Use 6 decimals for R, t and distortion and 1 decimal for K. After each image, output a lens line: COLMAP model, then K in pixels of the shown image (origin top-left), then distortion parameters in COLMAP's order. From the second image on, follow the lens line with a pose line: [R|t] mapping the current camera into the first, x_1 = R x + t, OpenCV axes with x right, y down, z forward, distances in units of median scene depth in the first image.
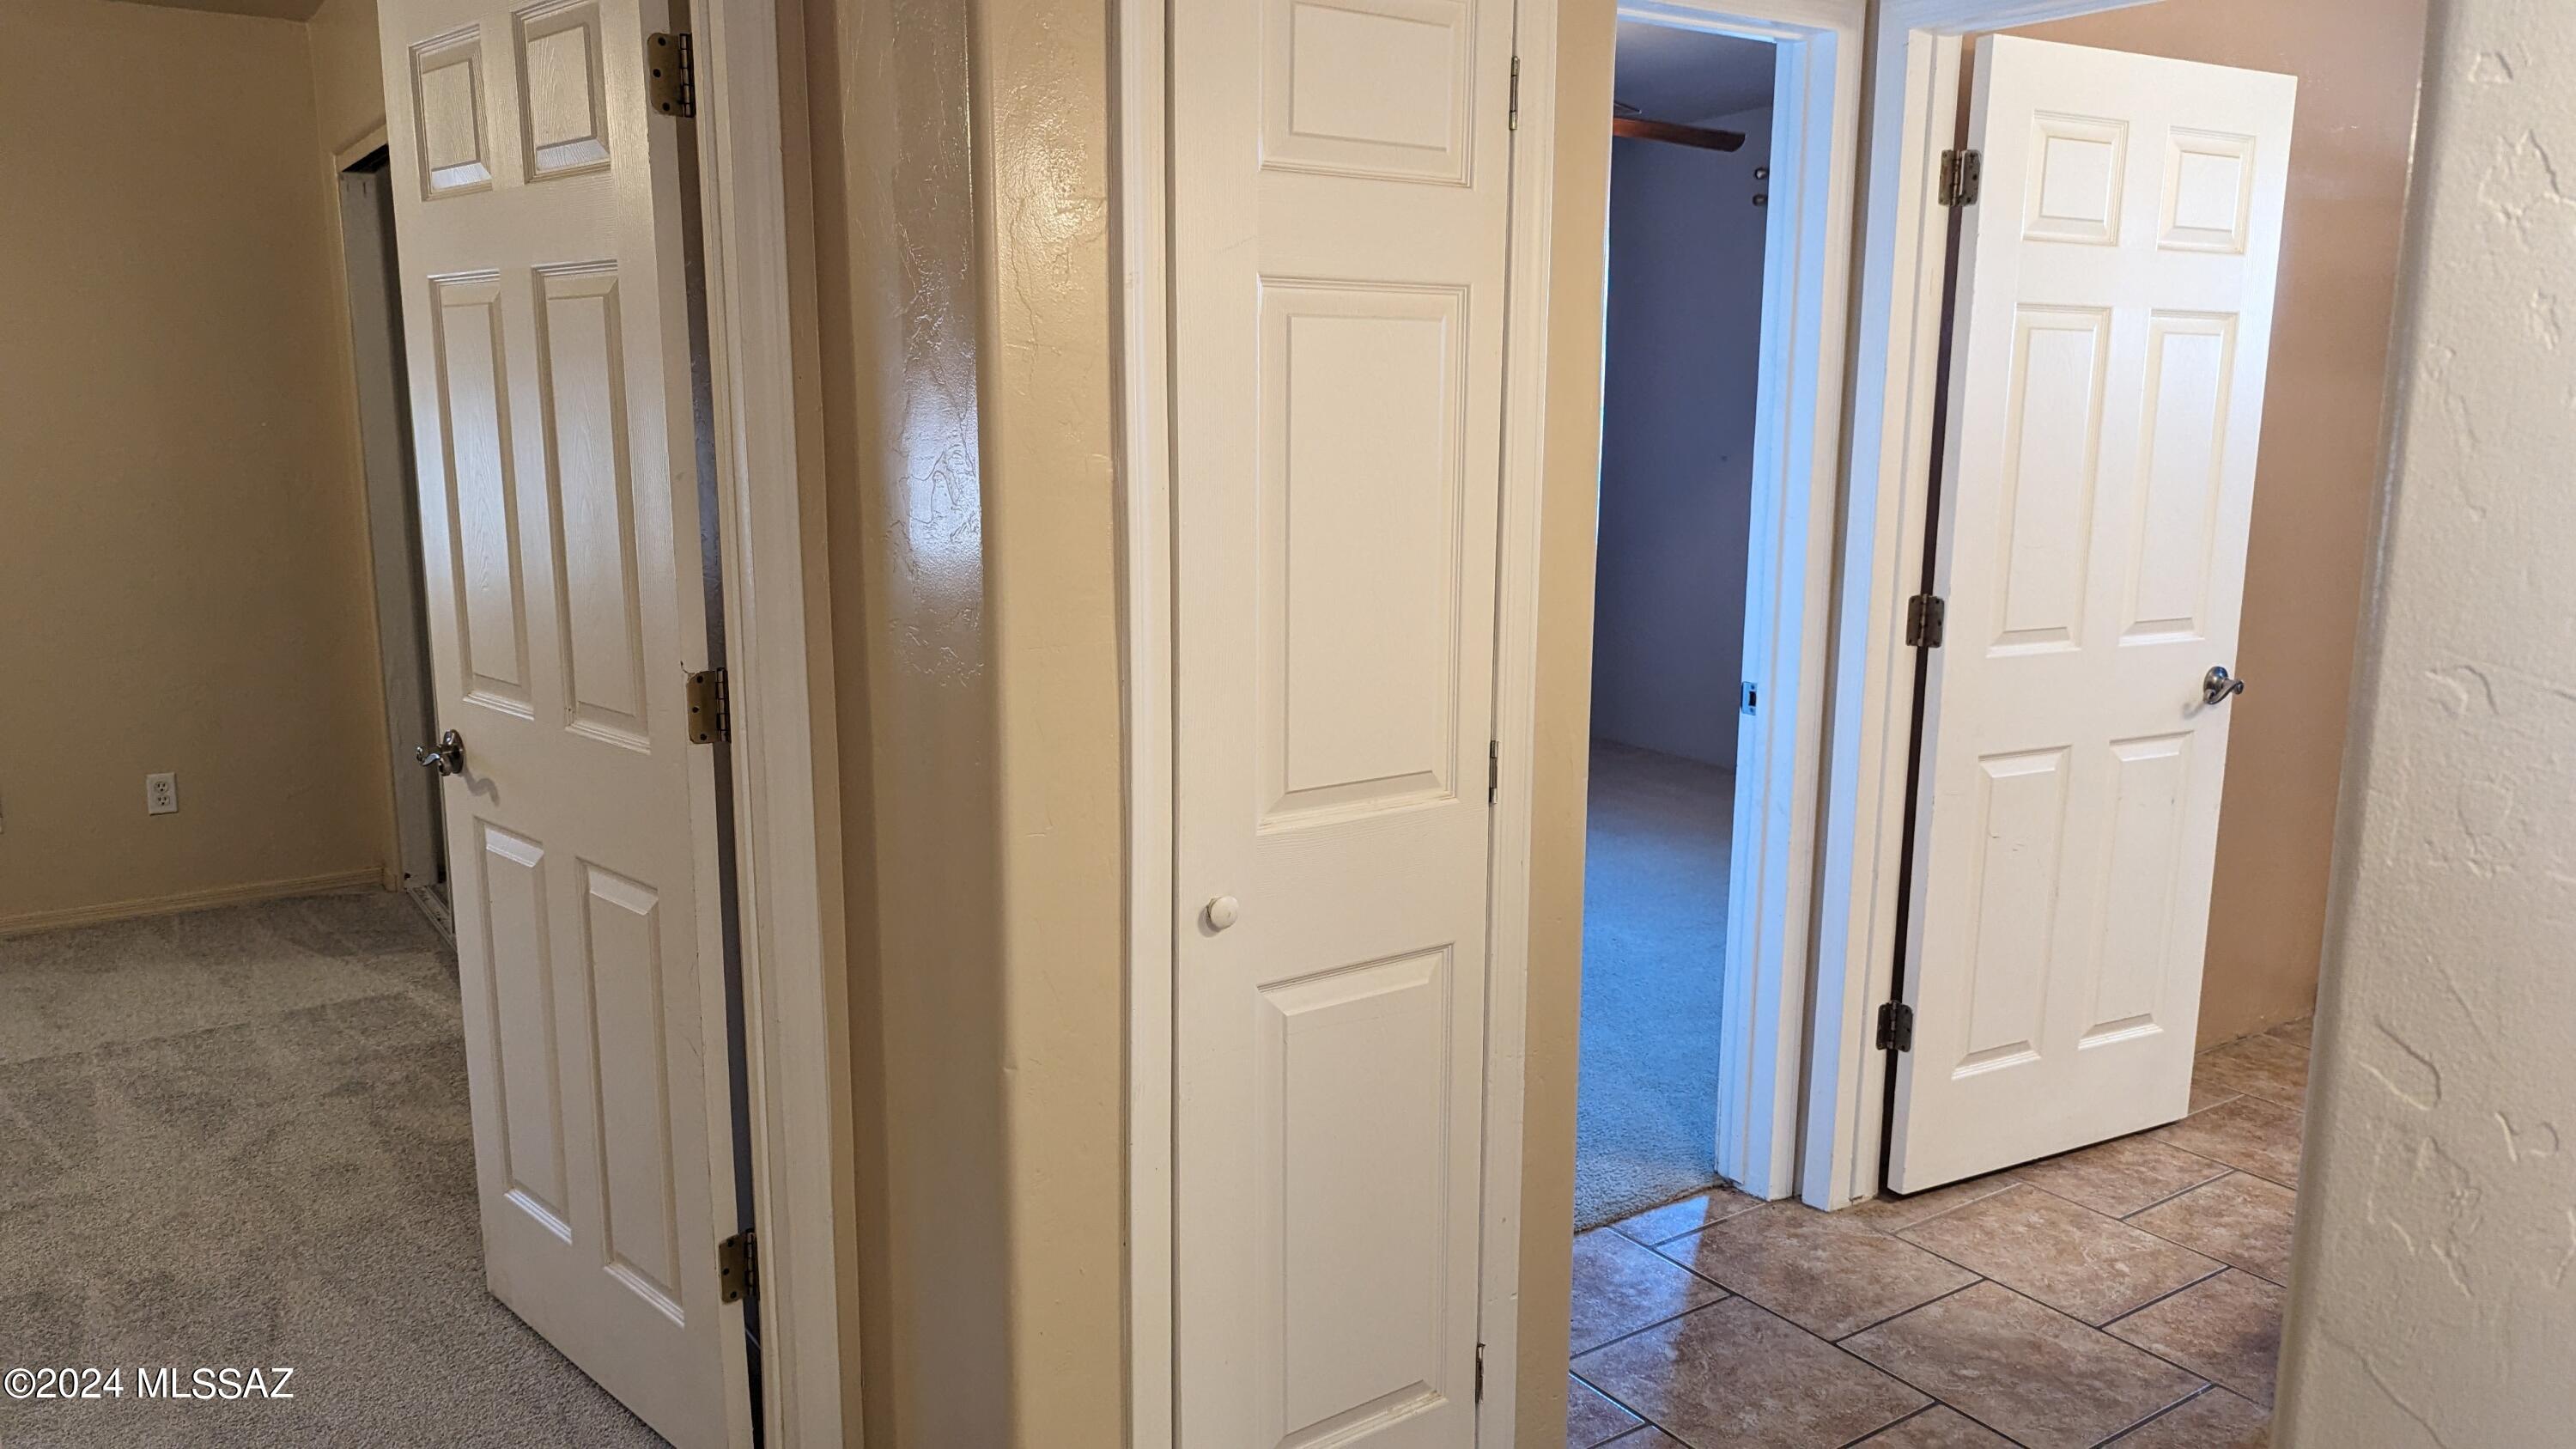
lens RADIAL K [[1830.7, 0, 1282.3], [0, 1830.7, 724.6], [0, 0, 1]] dist [0.065965, -0.072436]
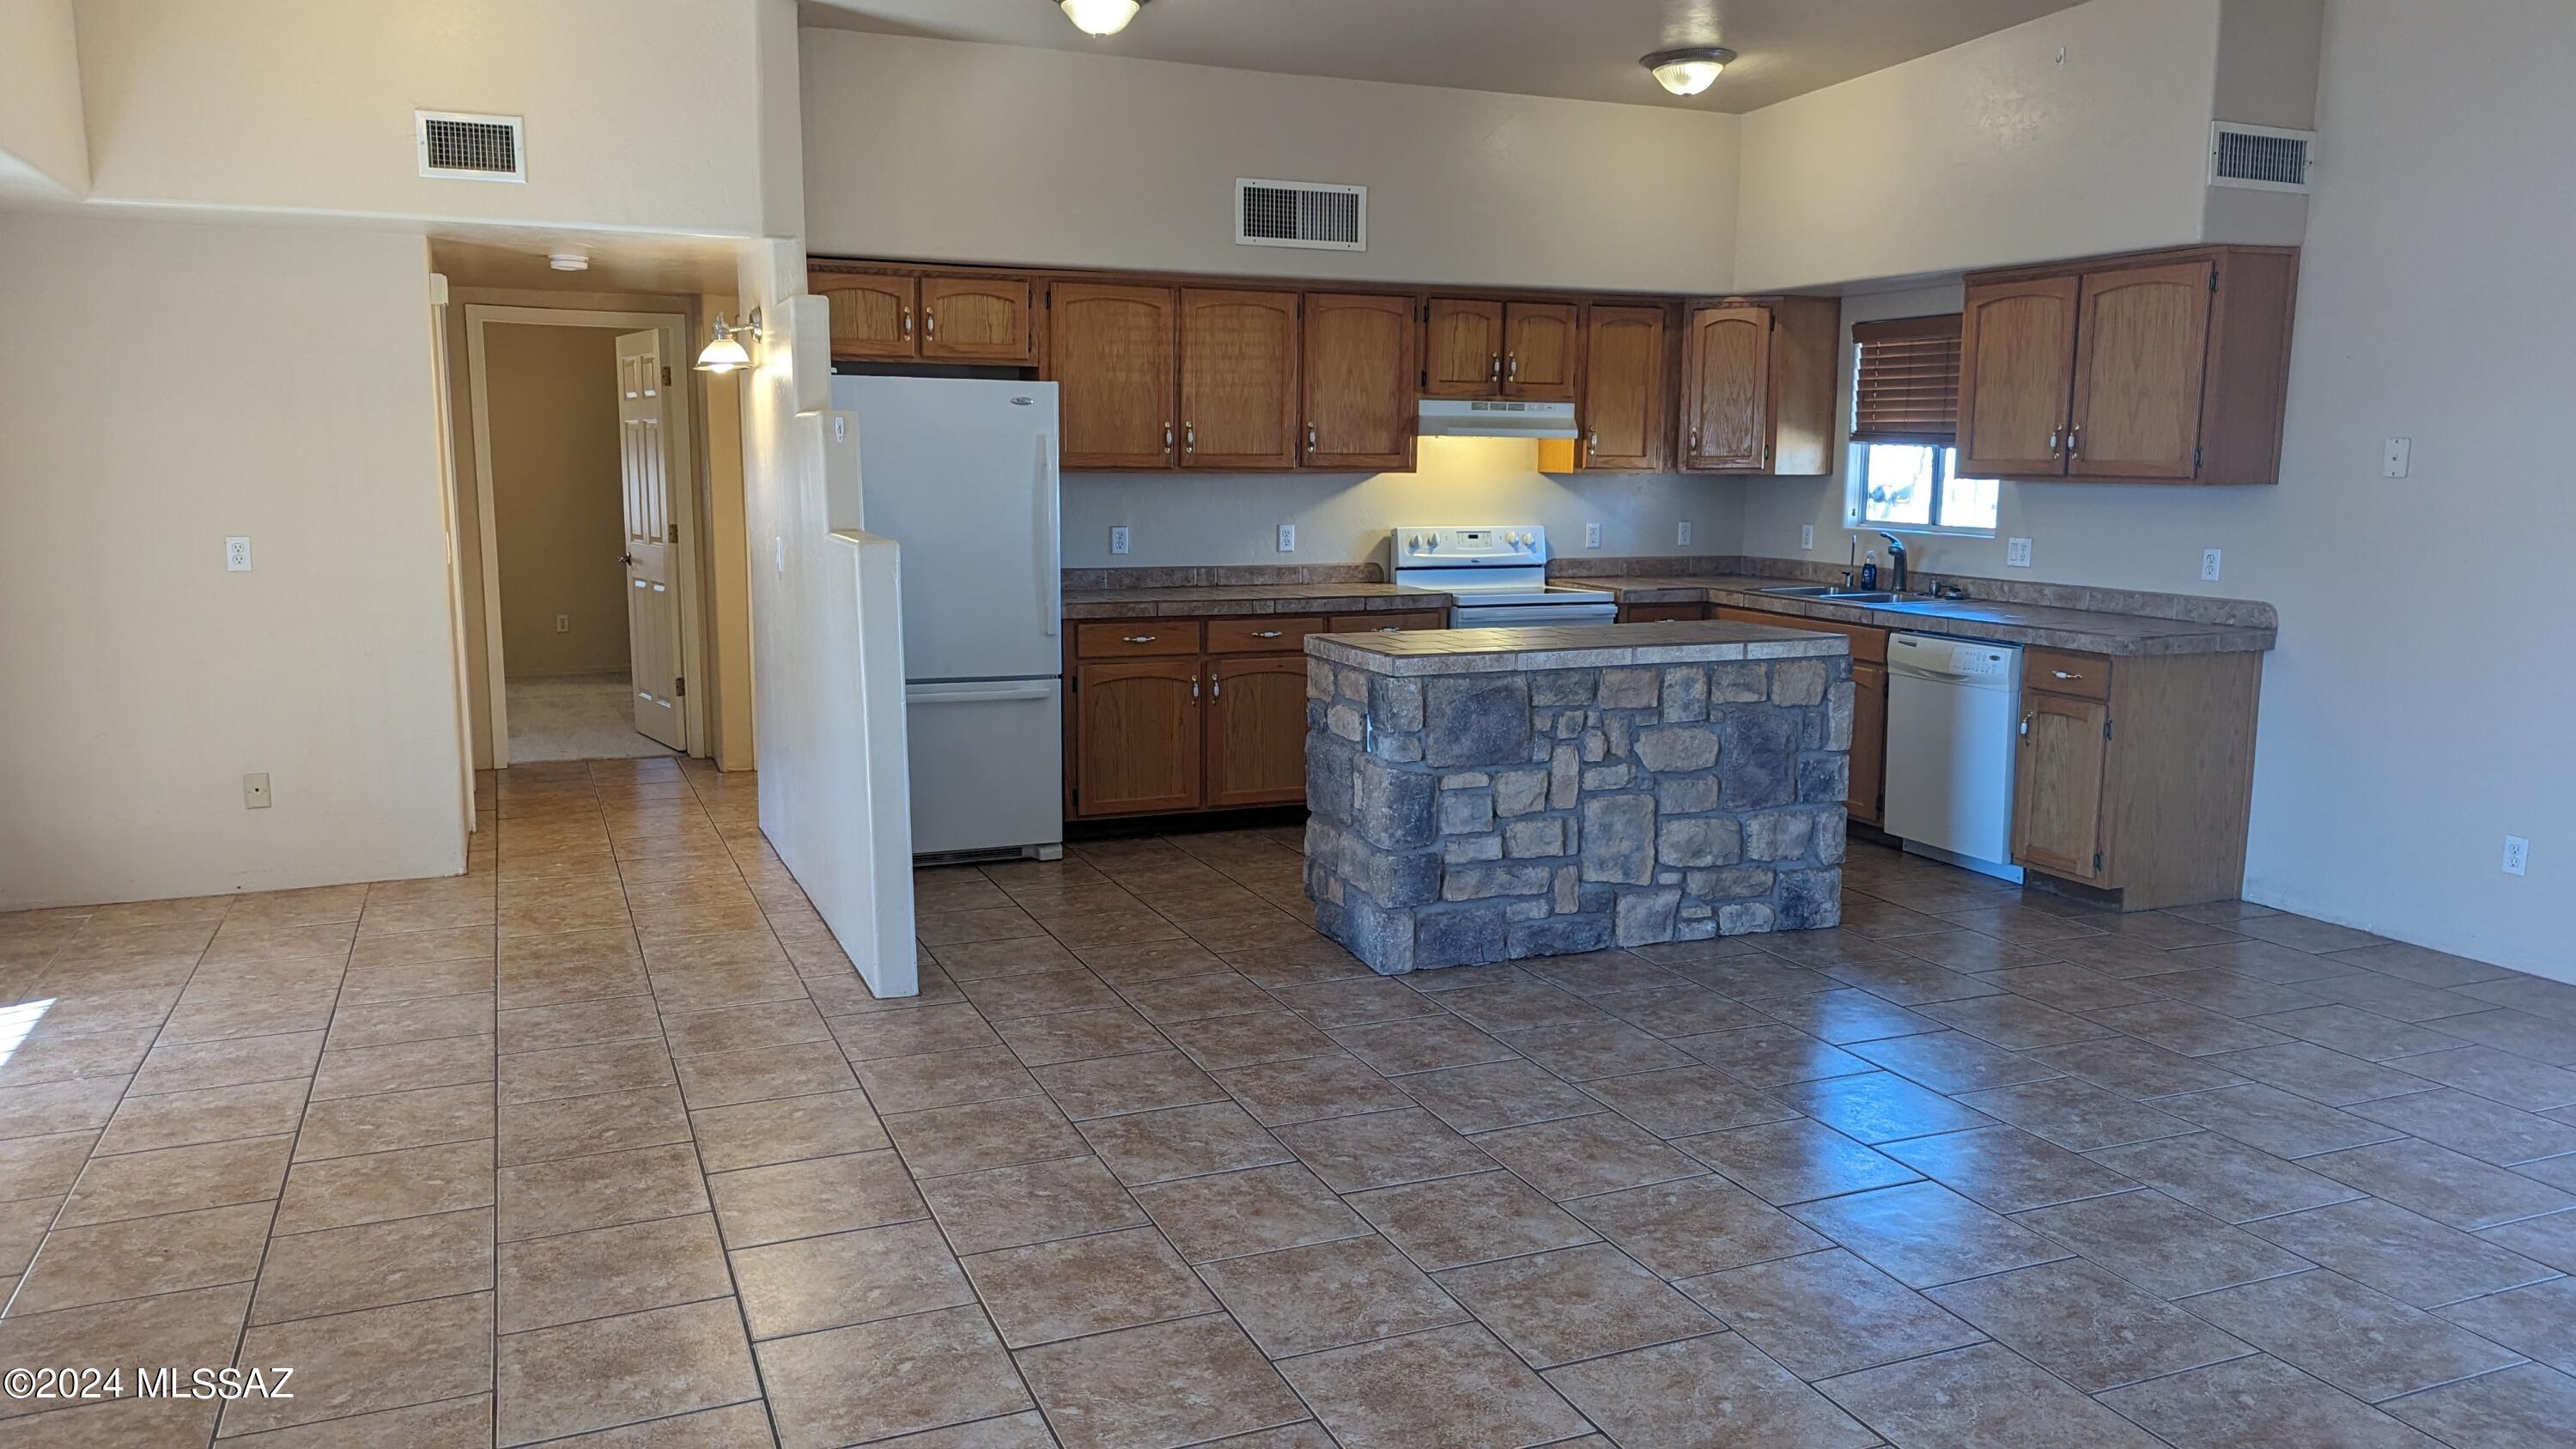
lens RADIAL K [[1830.7, 0, 1278.3], [0, 1830.7, 728.5], [0, 0, 1]] dist [0.065965, -0.072436]
pose [[0.976721, 0.028480, -0.212614, 0.125241], [-0.036985, 0.998662, -0.036130, 0.035013], [0.211300, 0.043152, 0.976468, -0.176981]]
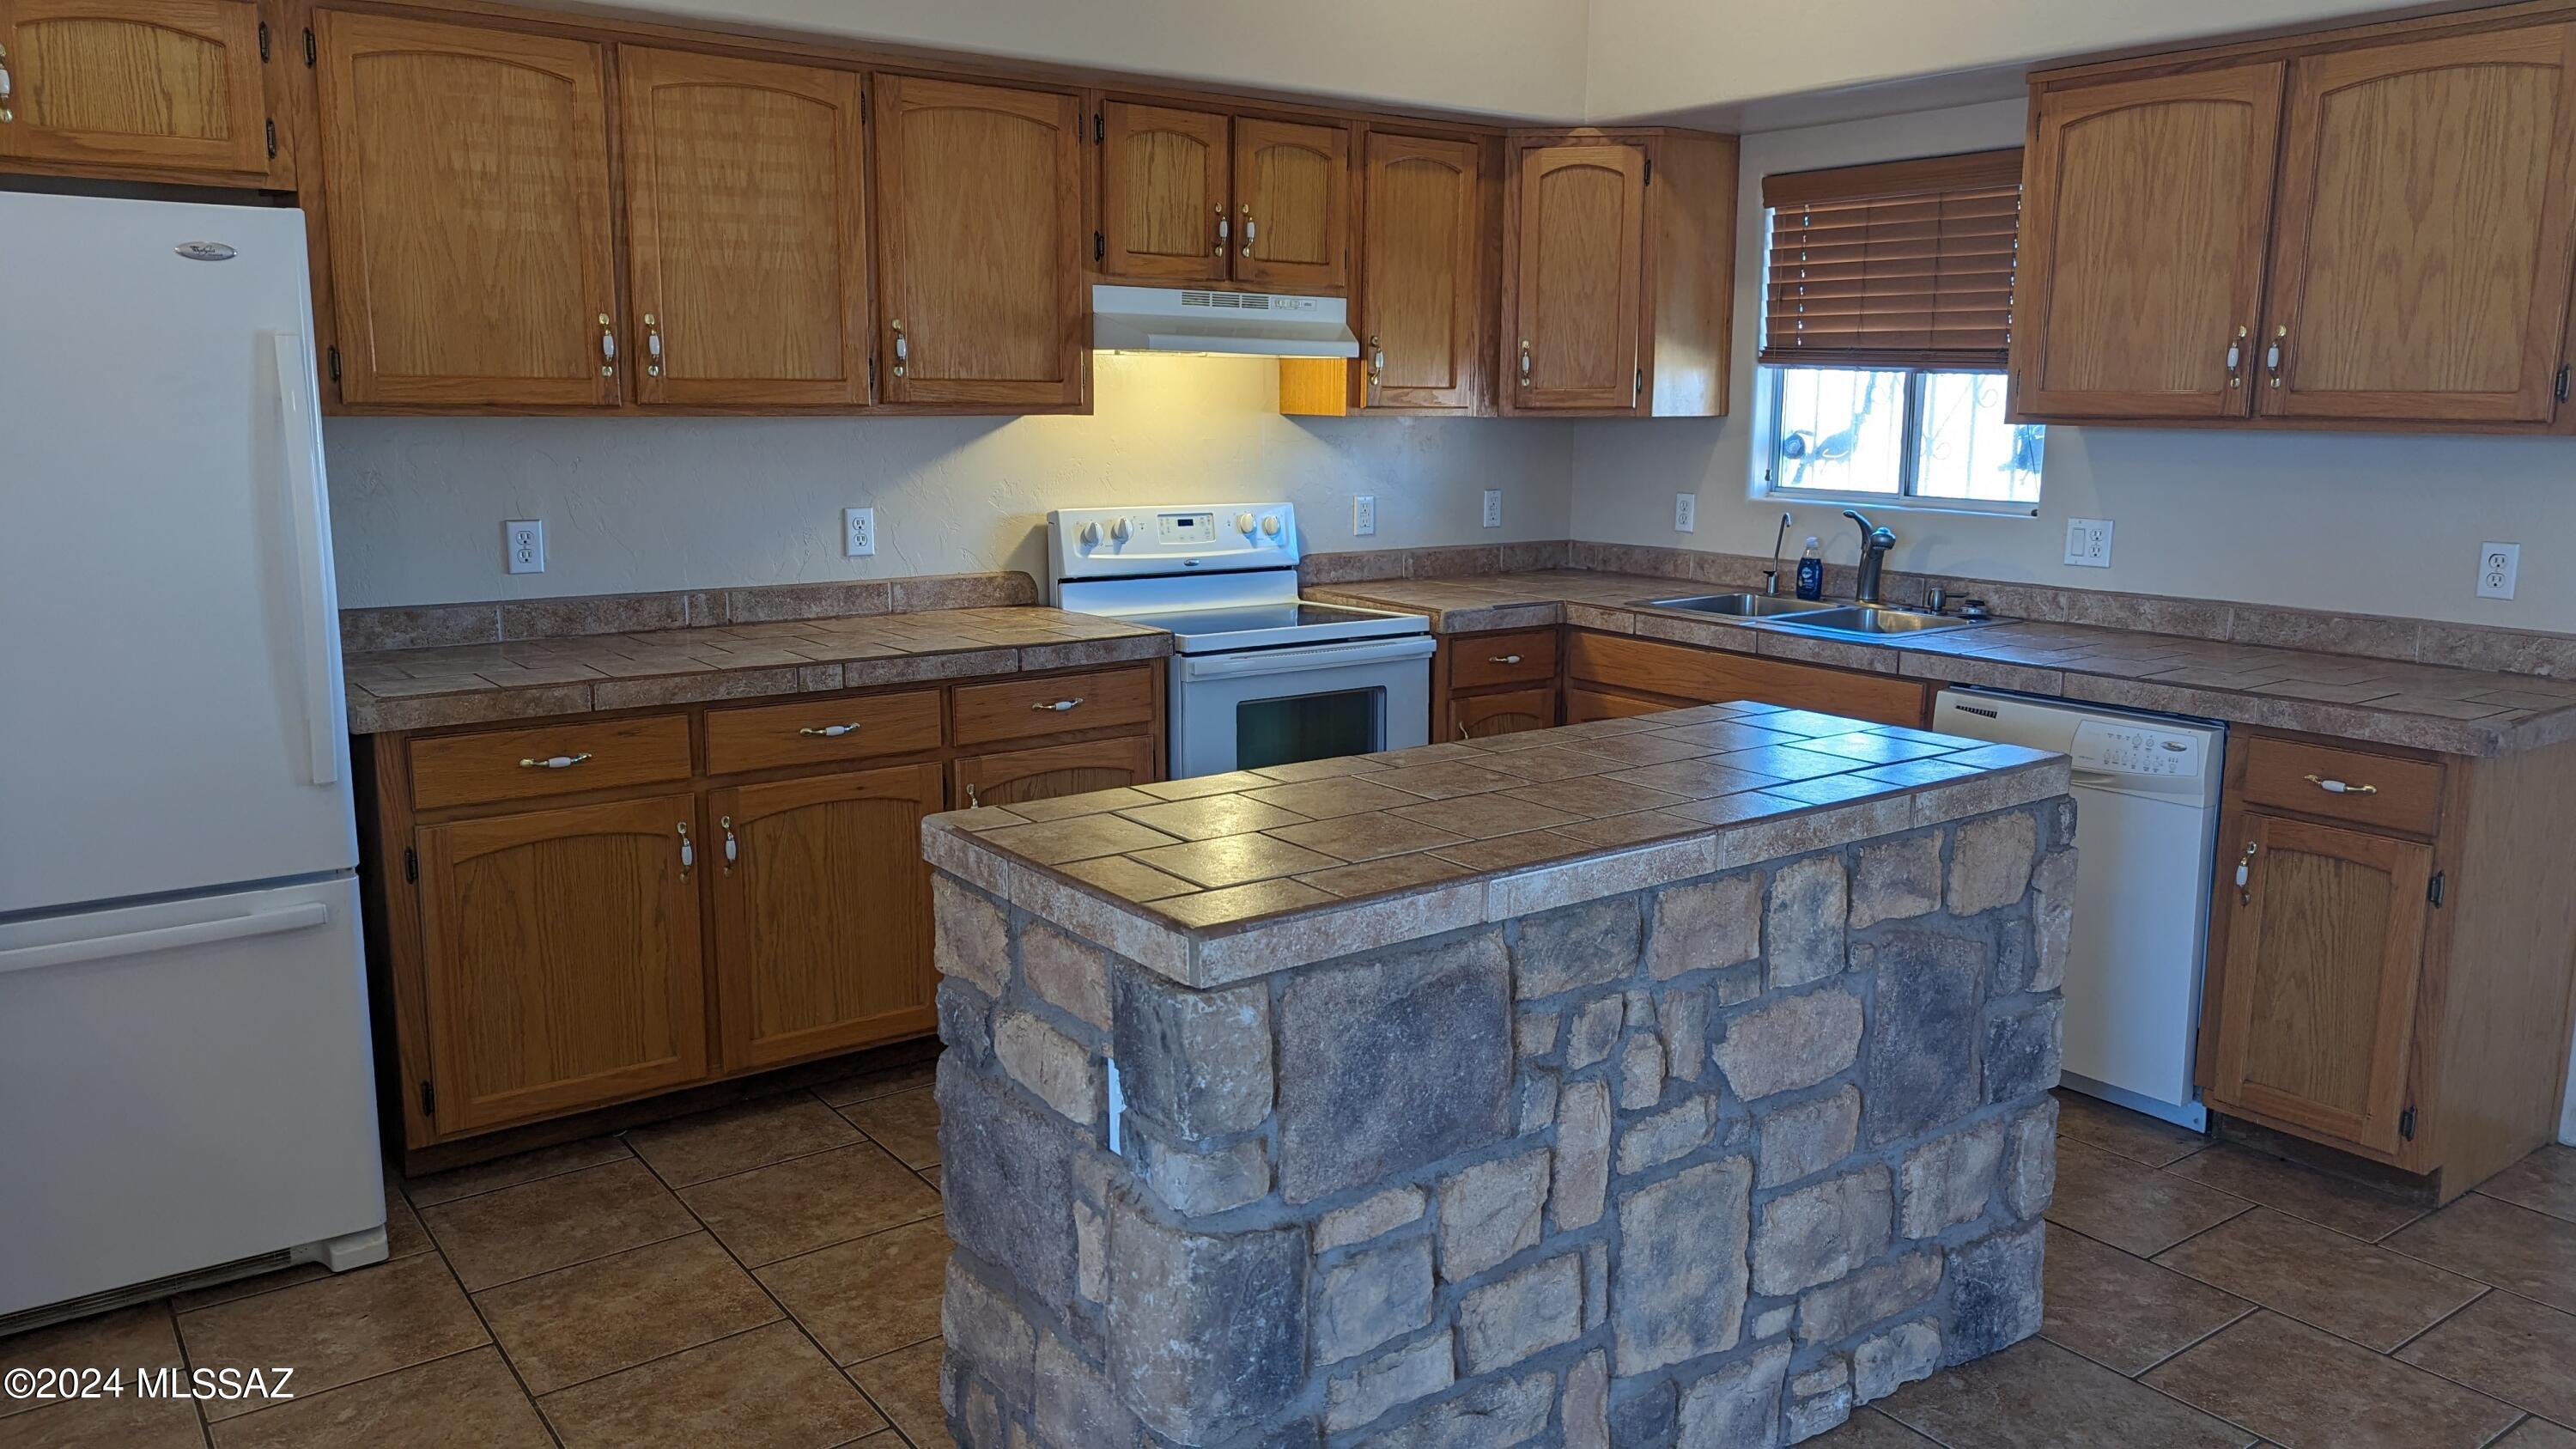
lens RADIAL K [[1830.7, 0, 1308.4], [0, 1830.7, 711.4], [0, 0, 1]] dist [0.065965, -0.072436]
pose [[0.999564, -0.009565, 0.027928, 0.102865], [0.009986, 0.999838, -0.014973, 0.016327], [-0.027780, 0.015246, 0.999498, -0.075979]]
